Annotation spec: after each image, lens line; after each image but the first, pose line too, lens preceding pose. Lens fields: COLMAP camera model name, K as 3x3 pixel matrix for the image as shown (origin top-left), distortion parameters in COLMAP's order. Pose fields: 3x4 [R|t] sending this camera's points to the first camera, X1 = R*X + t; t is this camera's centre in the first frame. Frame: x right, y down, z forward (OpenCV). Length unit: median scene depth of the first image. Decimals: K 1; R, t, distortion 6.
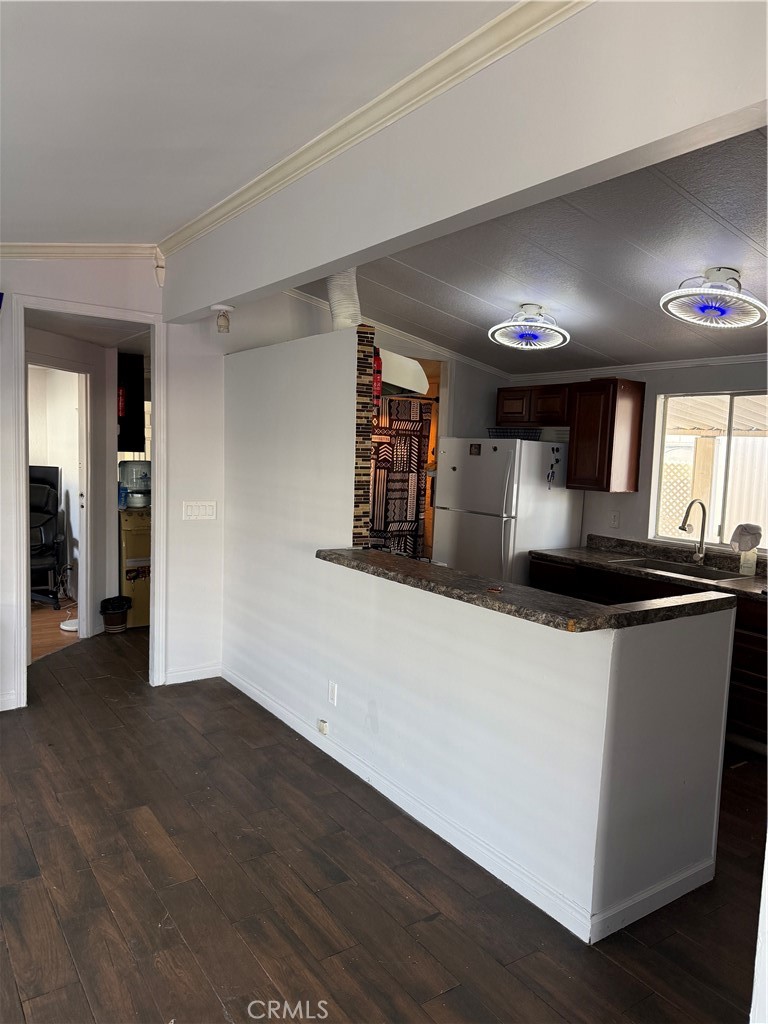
lens RADIAL K [[727.1, 0, 383.4], [0, 727.1, 514.2], [0, 0, 1]] dist [0.036928, -0.027604]
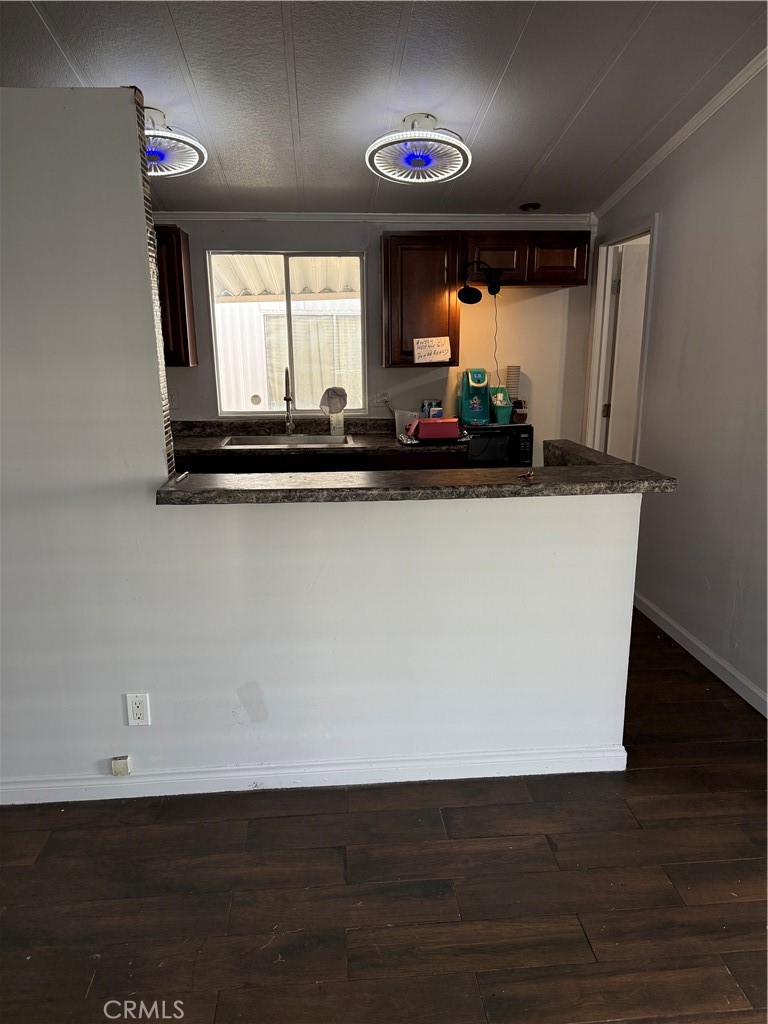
lens RADIAL K [[727.1, 0, 384.1], [0, 727.1, 515.1], [0, 0, 1]] dist [0.036928, -0.027604]
pose [[0.495497, -0.245305, 0.833251, -0.481829], [0.100871, 0.969053, 0.225301, -0.045828], [-0.862732, -0.027585, 0.504908, 0.514526]]
